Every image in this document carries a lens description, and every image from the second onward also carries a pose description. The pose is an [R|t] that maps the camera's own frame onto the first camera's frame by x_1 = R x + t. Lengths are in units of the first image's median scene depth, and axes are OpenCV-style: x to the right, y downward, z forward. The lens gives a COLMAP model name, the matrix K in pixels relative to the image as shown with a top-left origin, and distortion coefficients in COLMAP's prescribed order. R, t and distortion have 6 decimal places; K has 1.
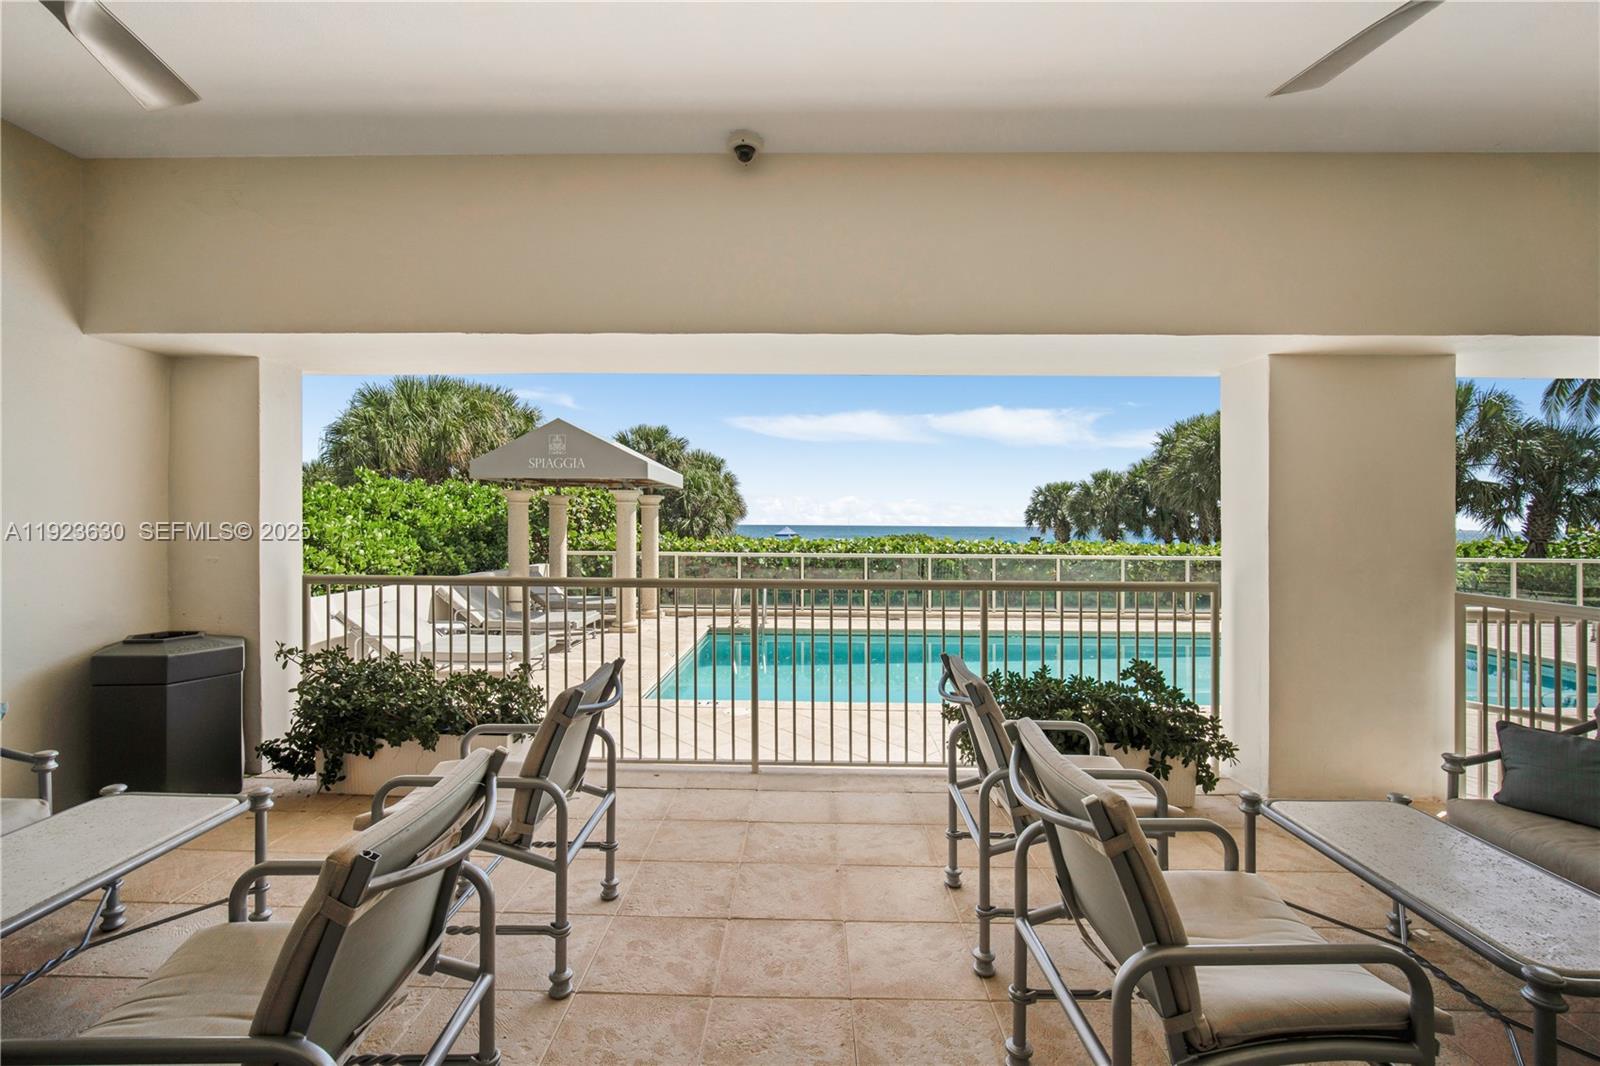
lens RADIAL K [[696.4, 0, 797.3], [0, 696.4, 522.6], [0, 0, 1]] dist [-0.014323, 0.003599]
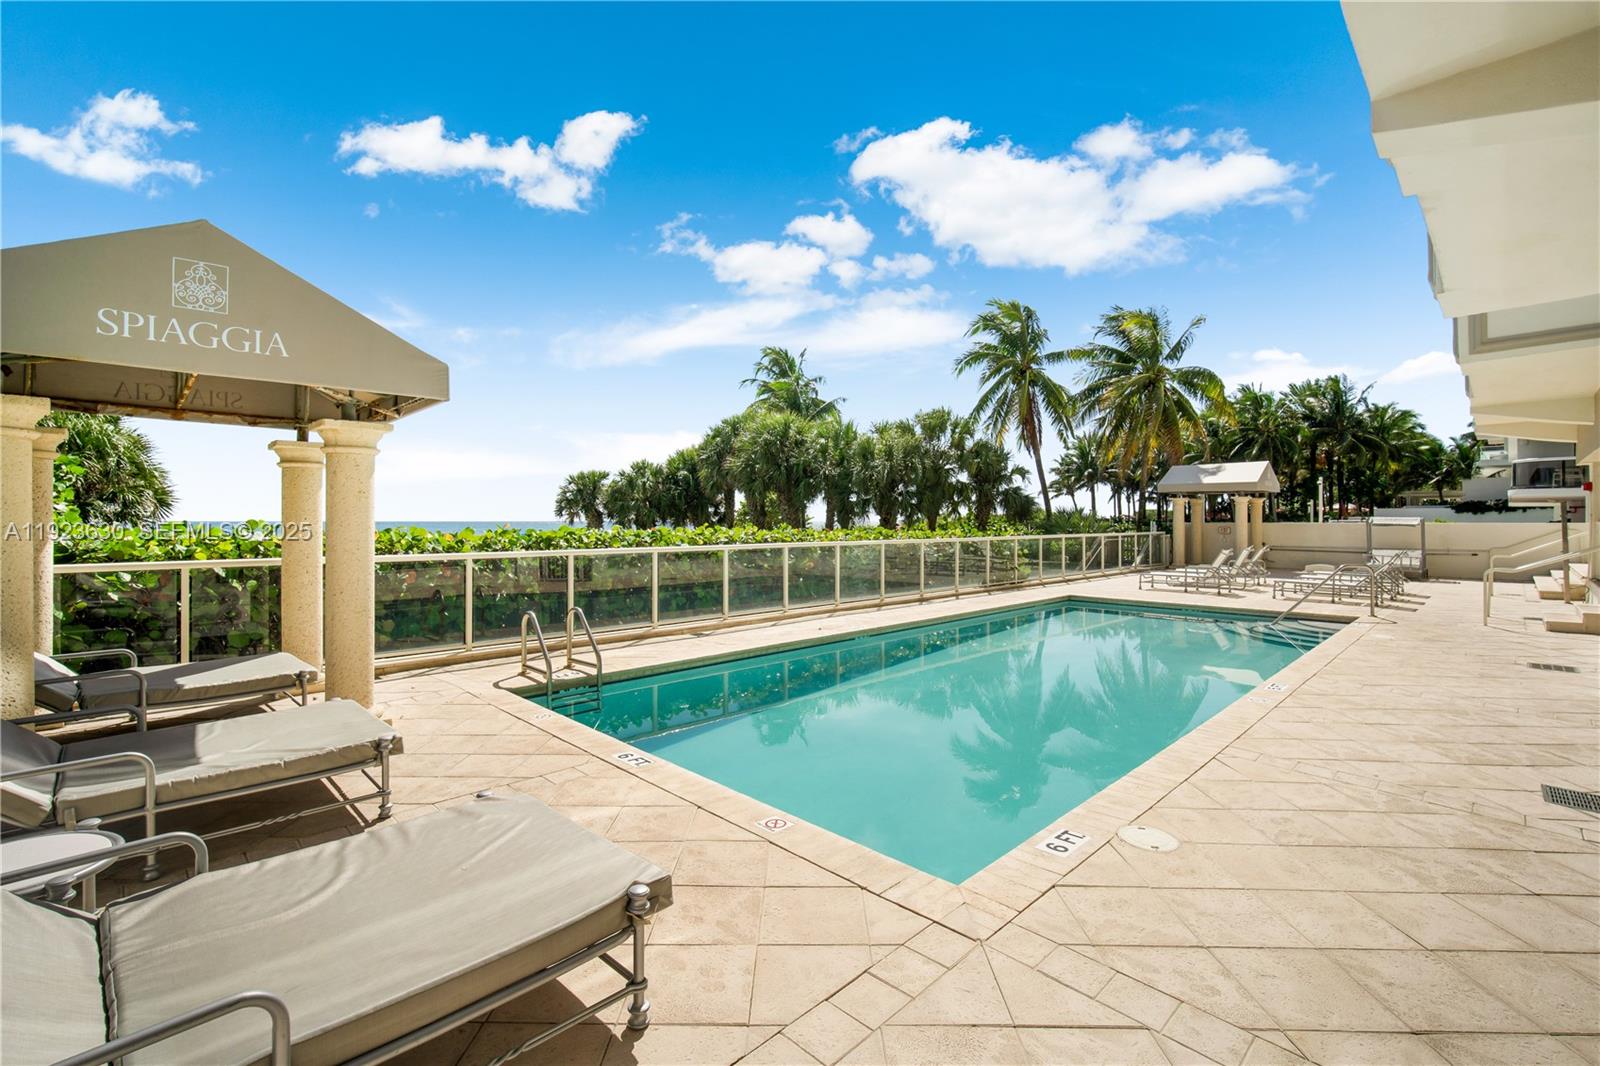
lens RADIAL K [[692.7, 0, 793.1], [0, 692.7, 519.9], [0, 0, 1]] dist [-0.014556, 0.002208]
pose [[0.712174, -0.008795, 0.701948, -0.107466], [0.005220, 0.999960, 0.007233, 0.004468], [-0.701984, -0.001487, 0.712191, 0.141461]]
